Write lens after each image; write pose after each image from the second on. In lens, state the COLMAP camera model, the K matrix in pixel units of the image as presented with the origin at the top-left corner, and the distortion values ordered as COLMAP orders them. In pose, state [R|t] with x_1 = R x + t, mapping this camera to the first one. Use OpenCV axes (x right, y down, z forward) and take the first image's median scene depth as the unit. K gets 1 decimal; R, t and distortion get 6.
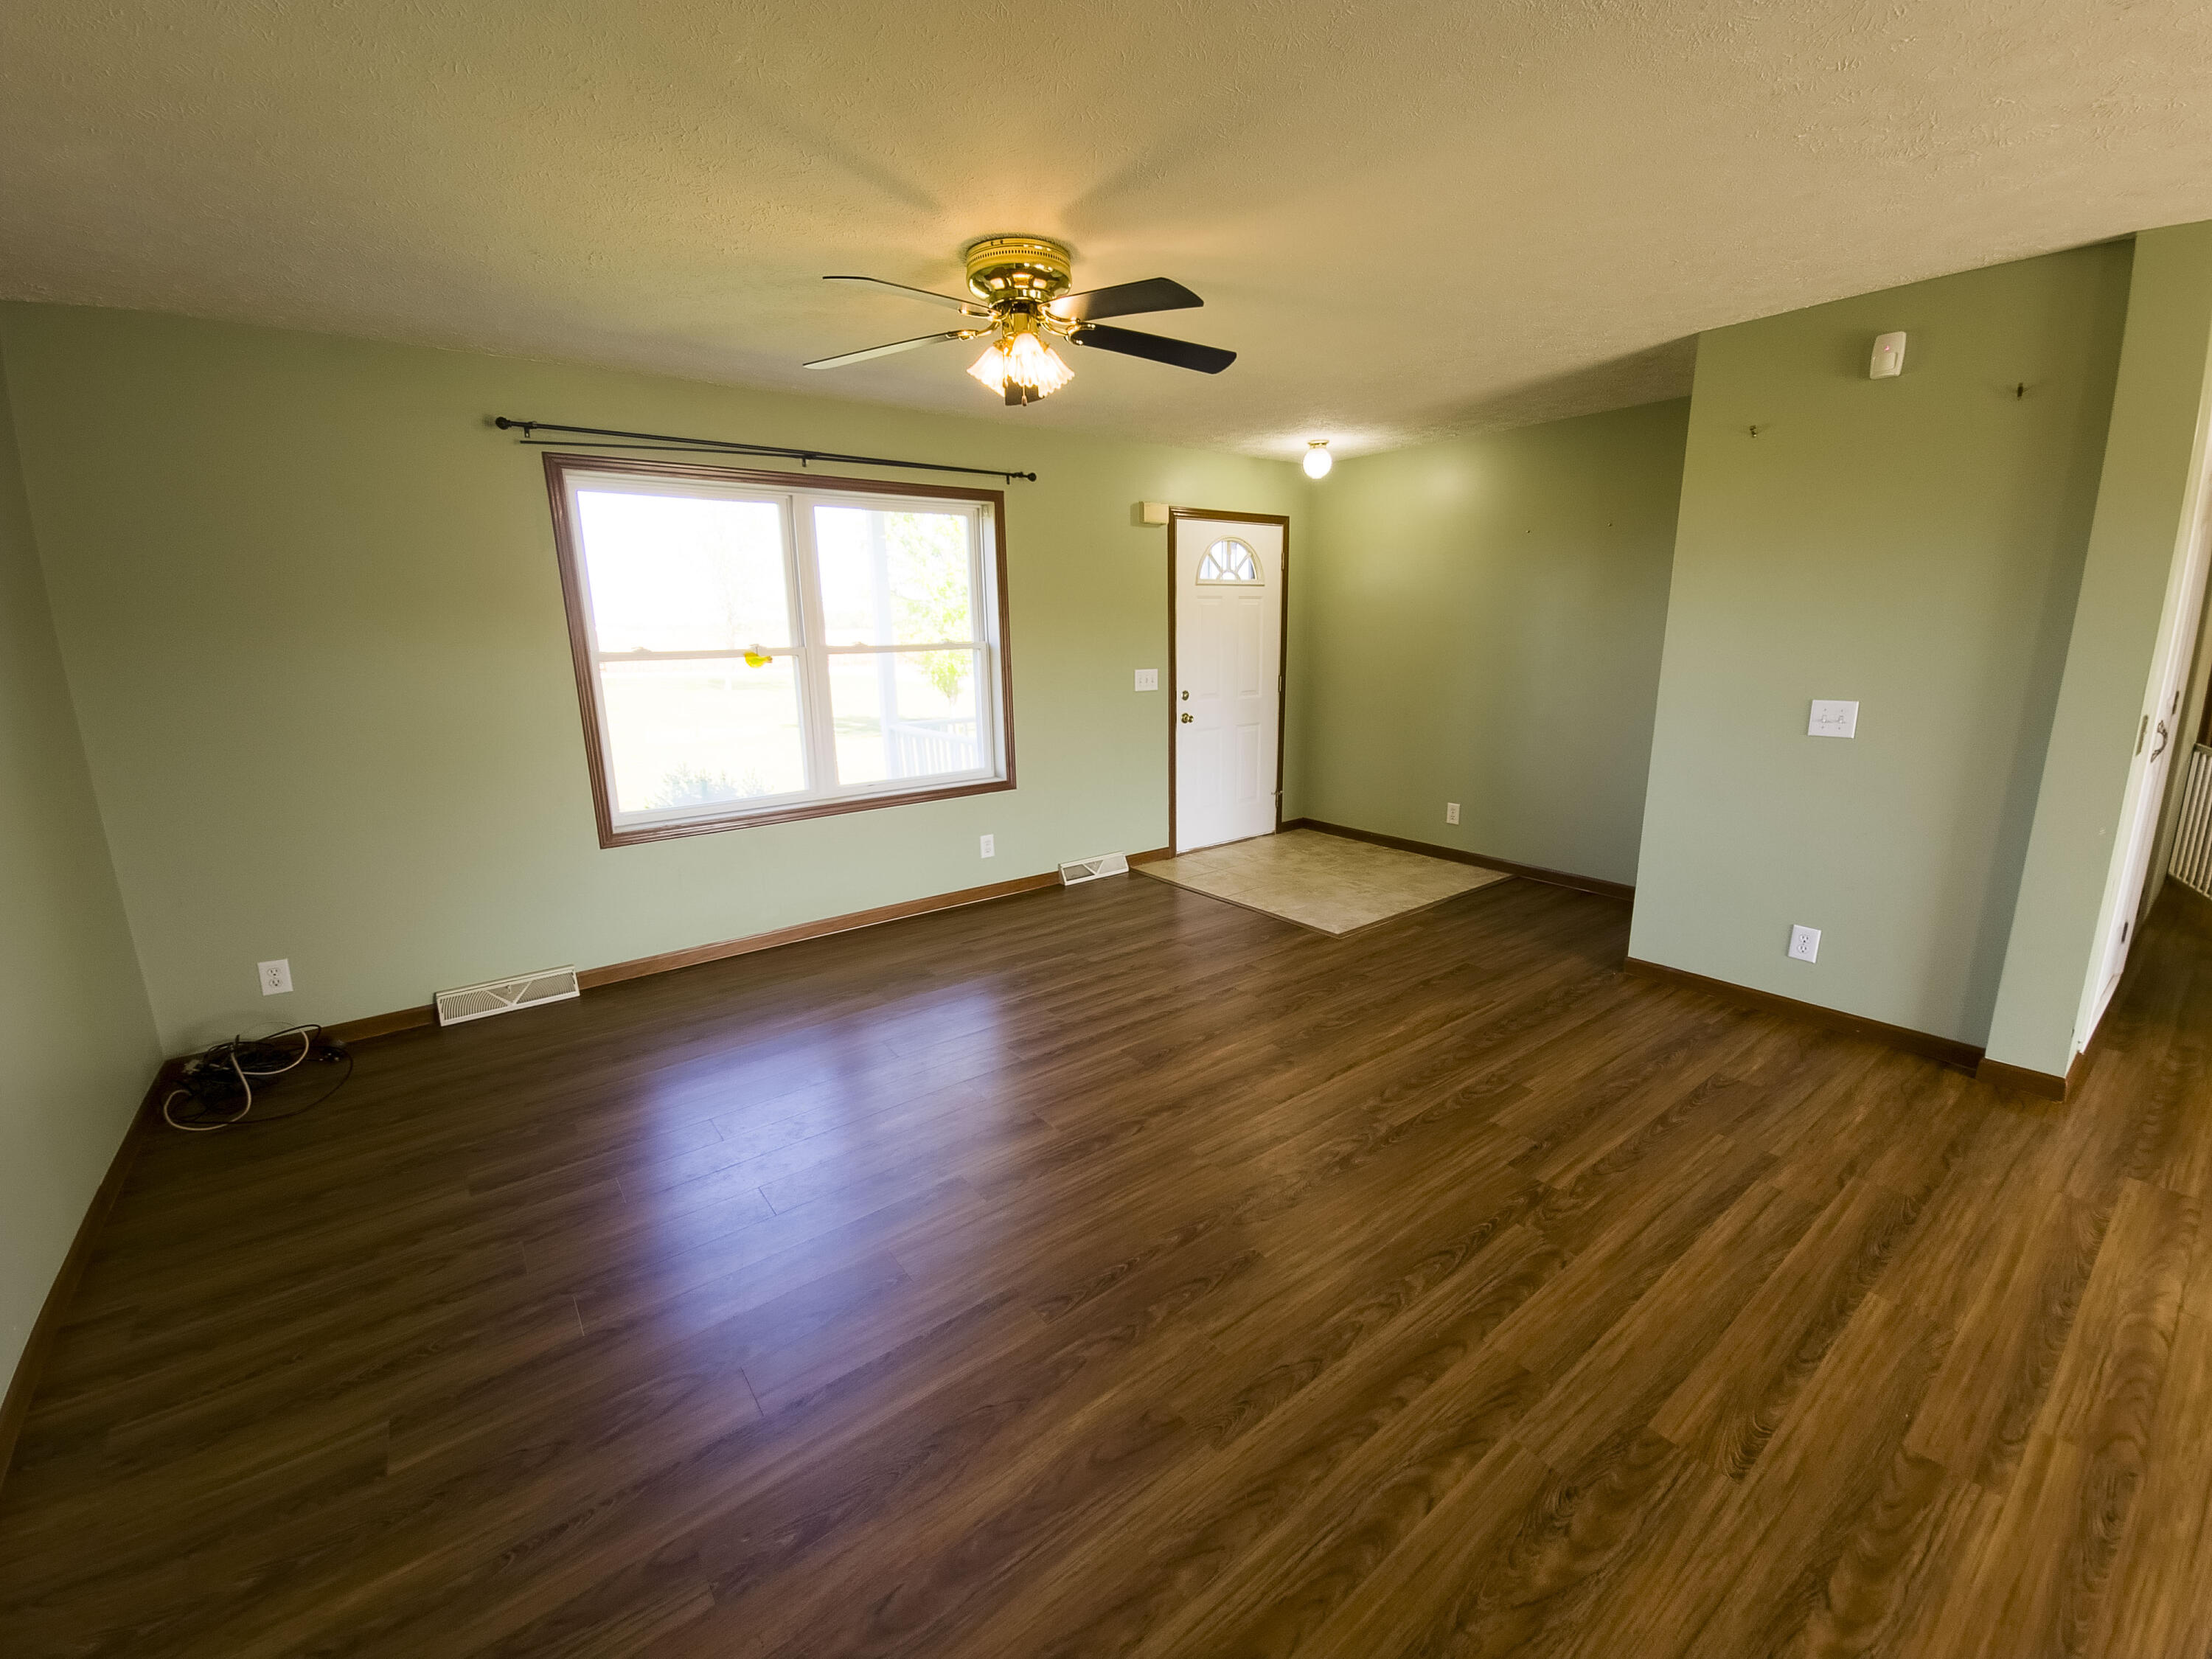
lens RADIAL K [[901.2, 0, 1113.5], [0, 901.2, 818.3], [0, 0, 1]] dist [0.005056, -0.003776]
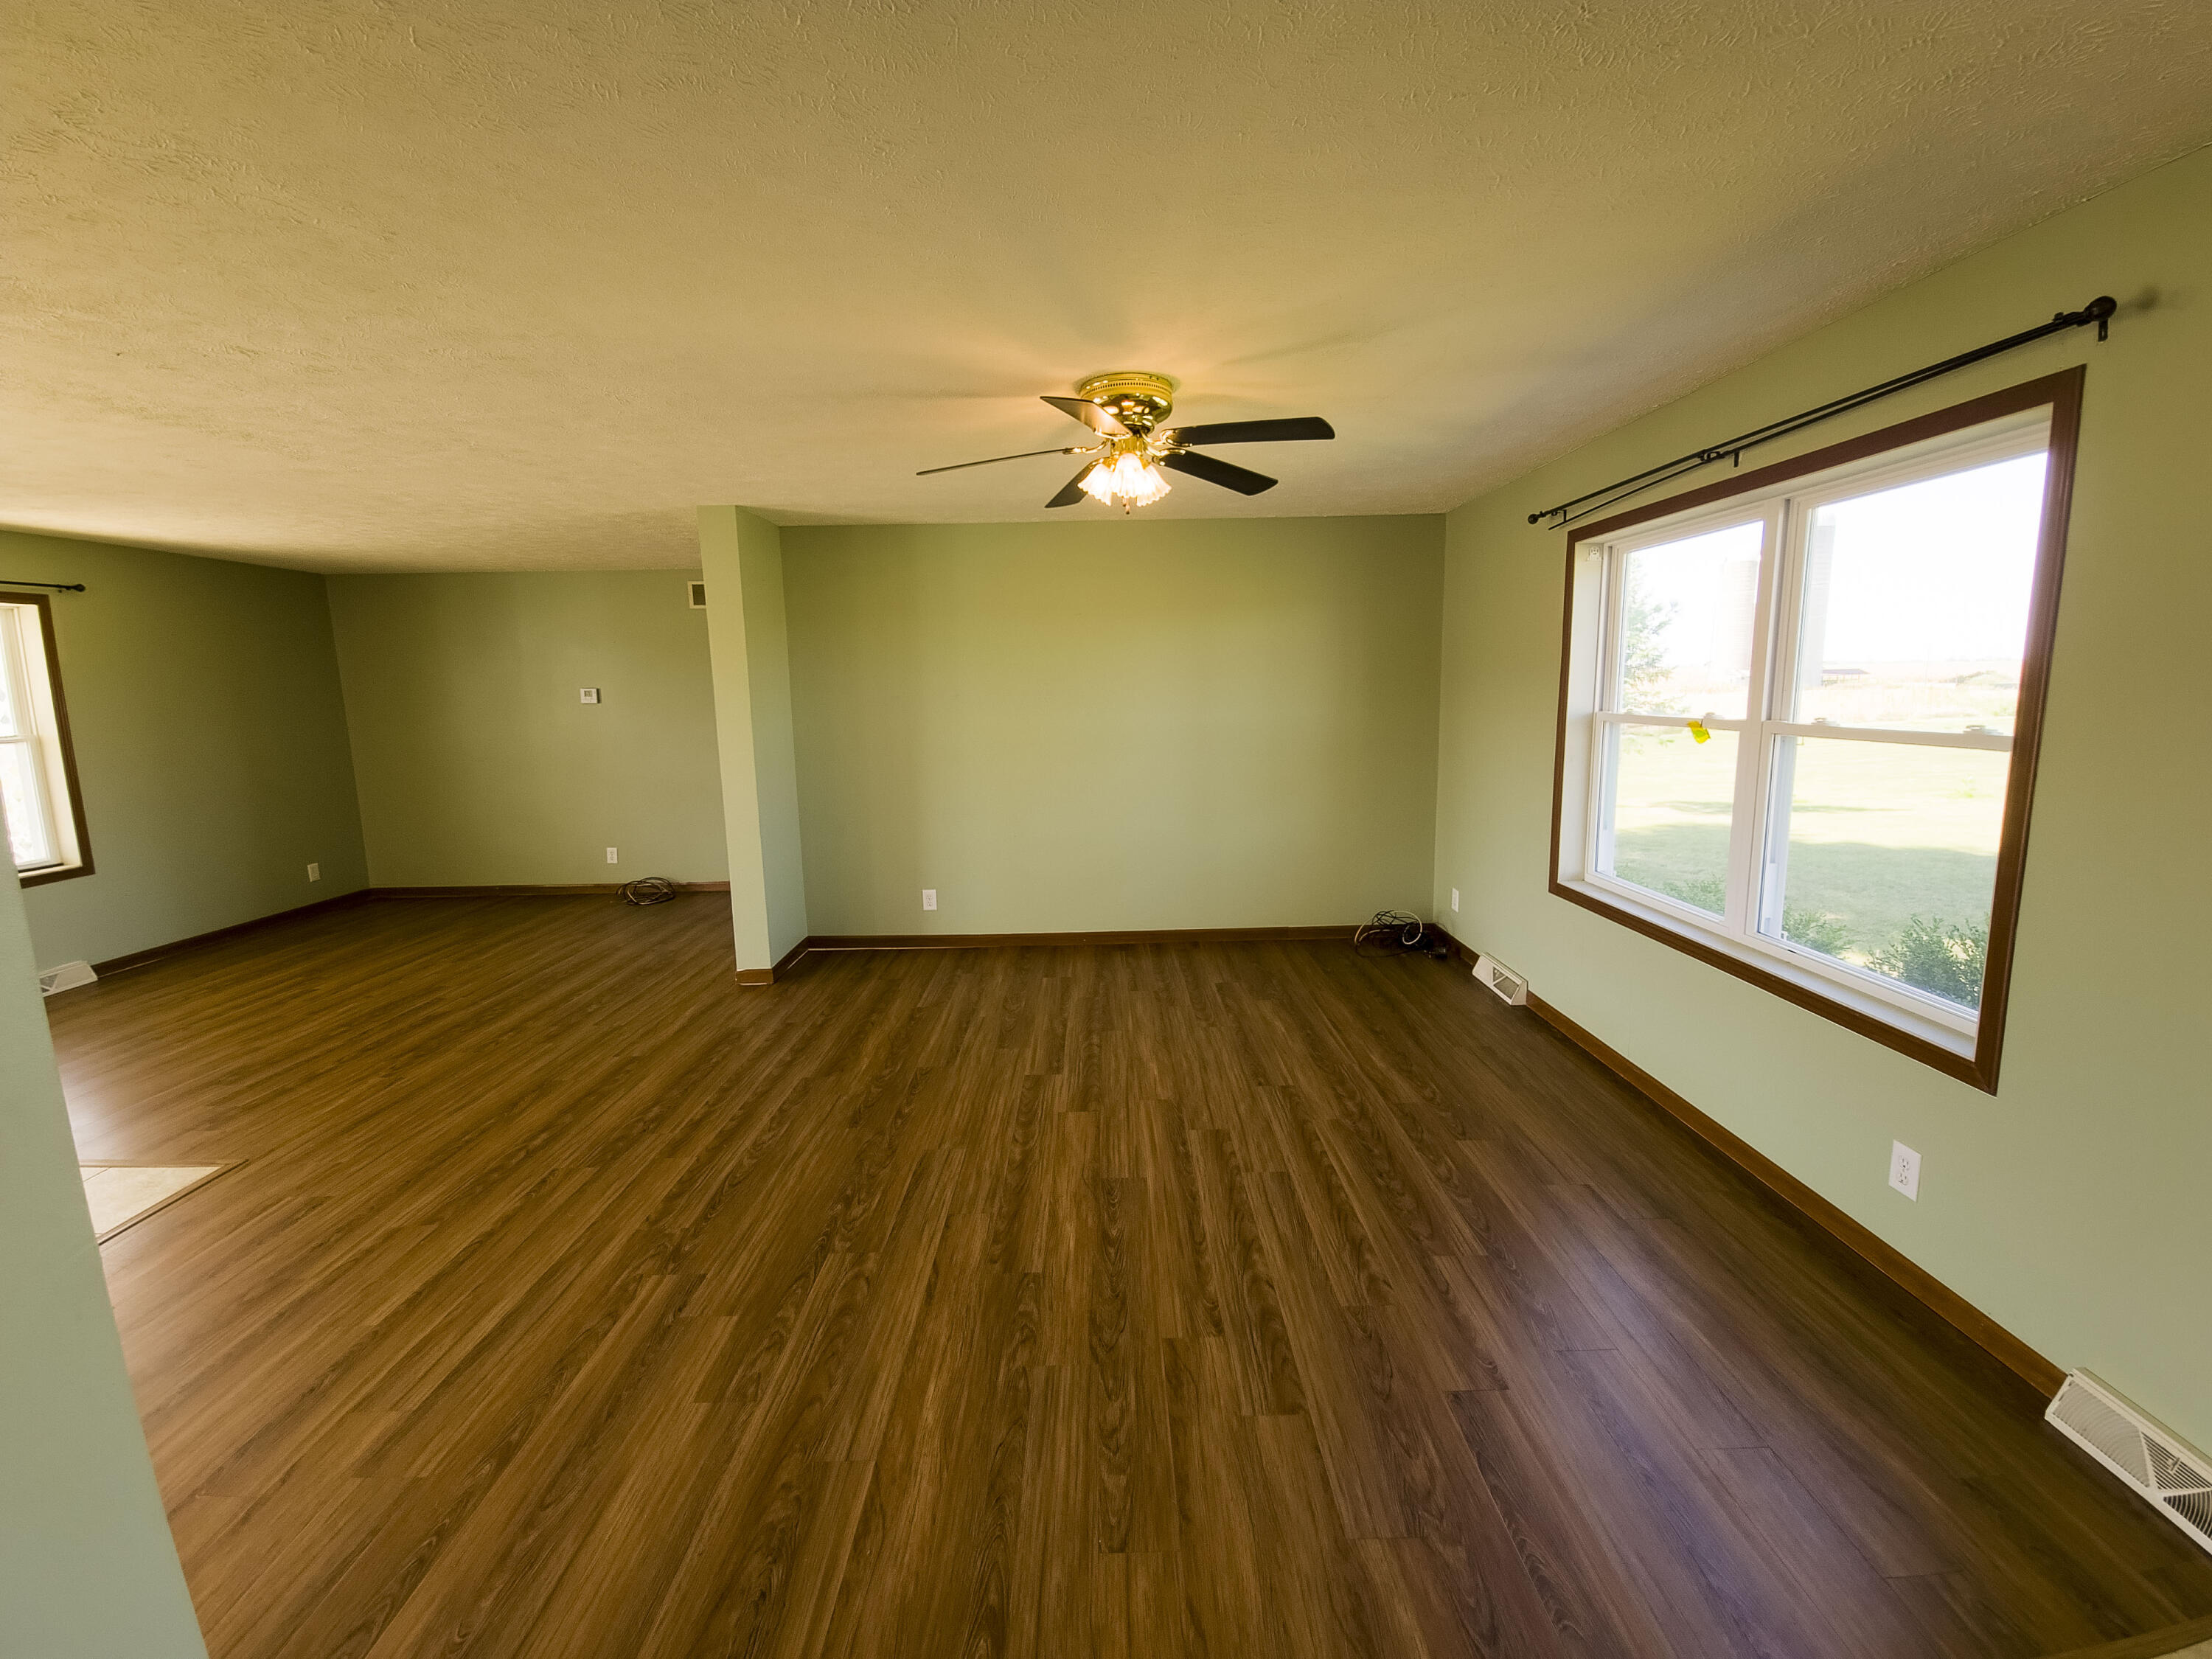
lens RADIAL K [[901.2, 0, 1113.5], [0, 901.2, 818.3], [0, 0, 1]] dist [0.005056, -0.003776]
pose [[-0.596171, 0.147206, -0.789247, 0.662904], [-0.140783, 0.948648, 0.283279, -0.322281], [0.790418, 0.279996, -0.544832, 1.324193]]
